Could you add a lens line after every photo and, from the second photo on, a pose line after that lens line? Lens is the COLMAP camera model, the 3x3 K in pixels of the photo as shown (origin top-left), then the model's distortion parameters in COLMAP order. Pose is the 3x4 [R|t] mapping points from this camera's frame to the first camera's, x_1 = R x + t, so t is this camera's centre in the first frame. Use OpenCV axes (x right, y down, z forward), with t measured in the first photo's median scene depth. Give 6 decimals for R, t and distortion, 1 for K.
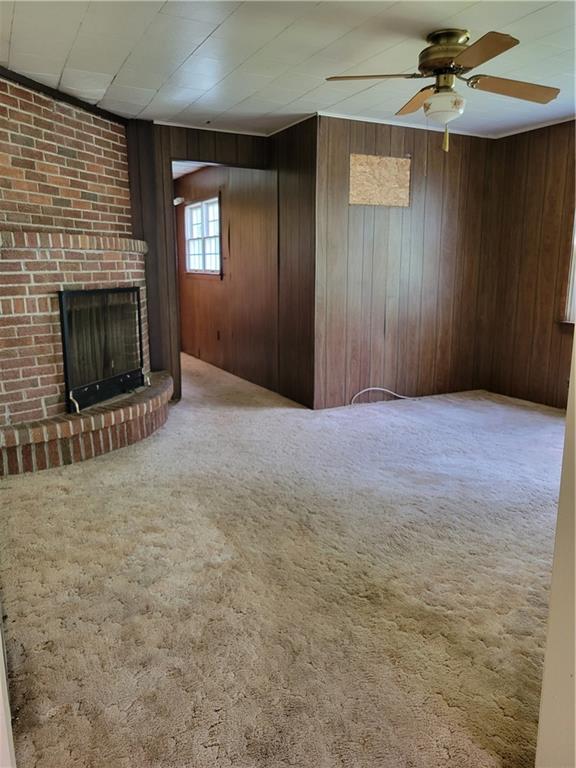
lens RADIAL K [[583.5, 0, 299.8], [0, 583.5, 384.1], [0, 0, 1]] dist [0.059760, -0.052697]
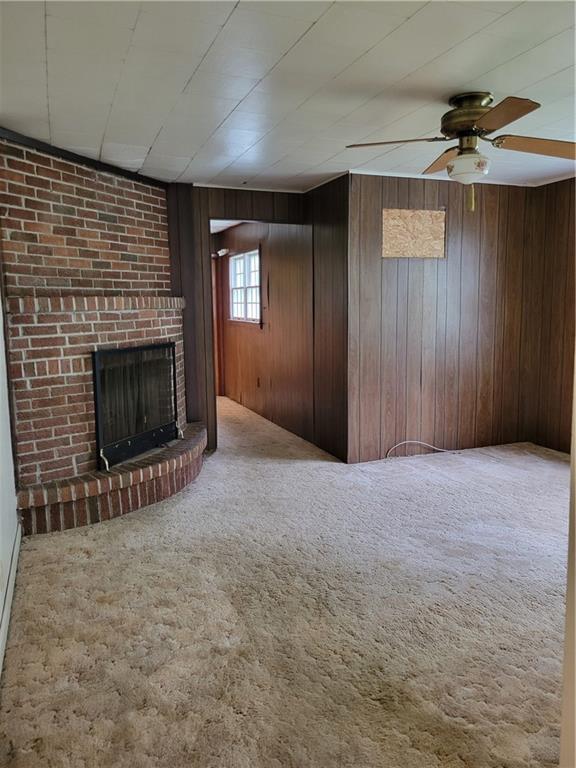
lens RADIAL K [[575.9, 0, 297.8], [0, 575.9, 375.3], [0, 0, 1]] dist [0.071079, -0.046197]
pose [[0.995428, -0.001879, -0.095494, 0.044512], [-0.005031, 0.997387, -0.072070, -0.044053], [0.095380, 0.072221, 0.992818, 0.027653]]
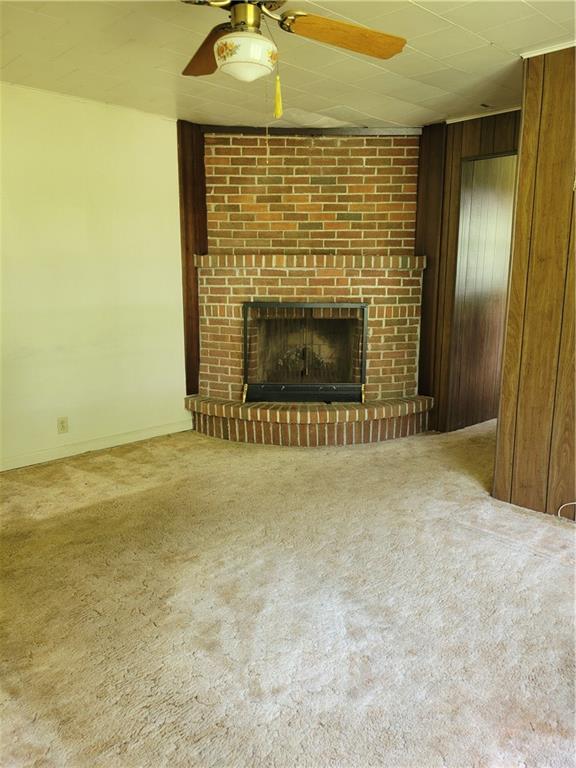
lens RADIAL K [[575.9, 0, 297.8], [0, 575.9, 375.3], [0, 0, 1]] dist [0.071079, -0.046197]
pose [[0.280157, 0.180141, -0.942900, 0.763804], [-0.198472, 0.971882, 0.126707, -0.178249], [0.939213, 0.151642, 0.308033, 0.735677]]
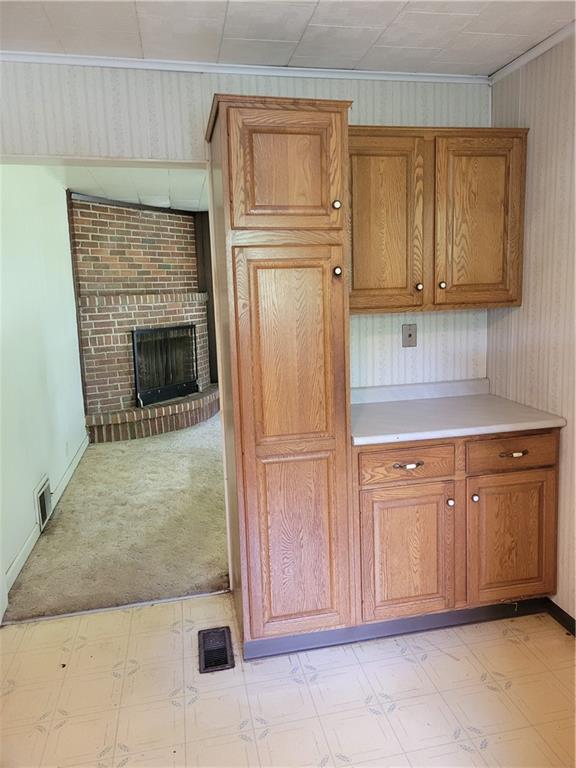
lens RADIAL K [[575.9, 0, 297.8], [0, 575.9, 375.3], [0, 0, 1]] dist [0.071079, -0.046197]
pose [[0.962633, 0.014345, -0.270429, 0.445901], [-0.026726, 0.998754, -0.042155, 0.018420], [0.269487, 0.047807, 0.961817, -0.386743]]
